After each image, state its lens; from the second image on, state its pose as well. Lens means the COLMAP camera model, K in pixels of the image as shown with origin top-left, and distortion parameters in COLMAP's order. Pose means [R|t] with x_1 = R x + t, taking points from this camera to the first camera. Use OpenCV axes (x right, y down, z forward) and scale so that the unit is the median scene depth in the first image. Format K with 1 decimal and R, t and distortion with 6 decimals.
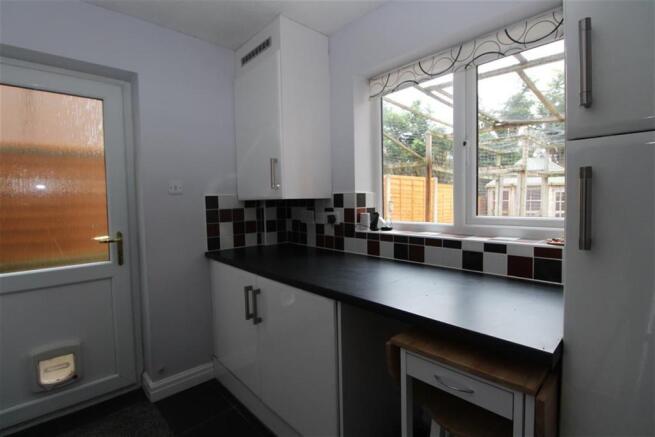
lens RADIAL K [[304.0, 0, 326.6], [0, 304.0, 213.6], [0, 0, 1]] dist [0.000056, -0.015008]
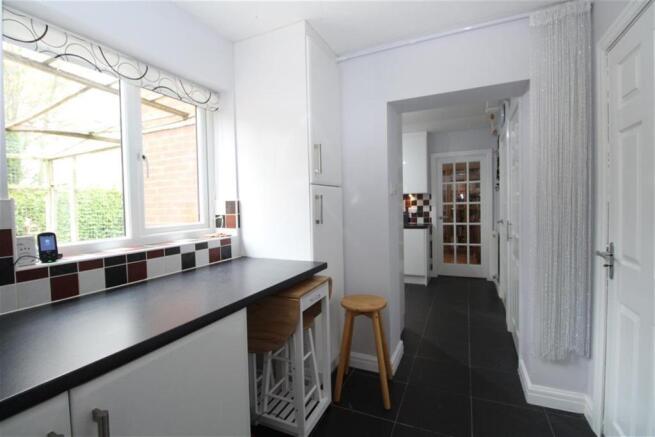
lens RADIAL K [[304.0, 0, 326.6], [0, 304.0, 213.6], [0, 0, 1]] dist [0.000056, -0.015008]
pose [[-0.375958, 0.002924, 0.926632, -0.739209], [0.076535, 0.996676, 0.027907, -0.019287], [-0.923471, 0.081412, -0.374932, 0.824206]]
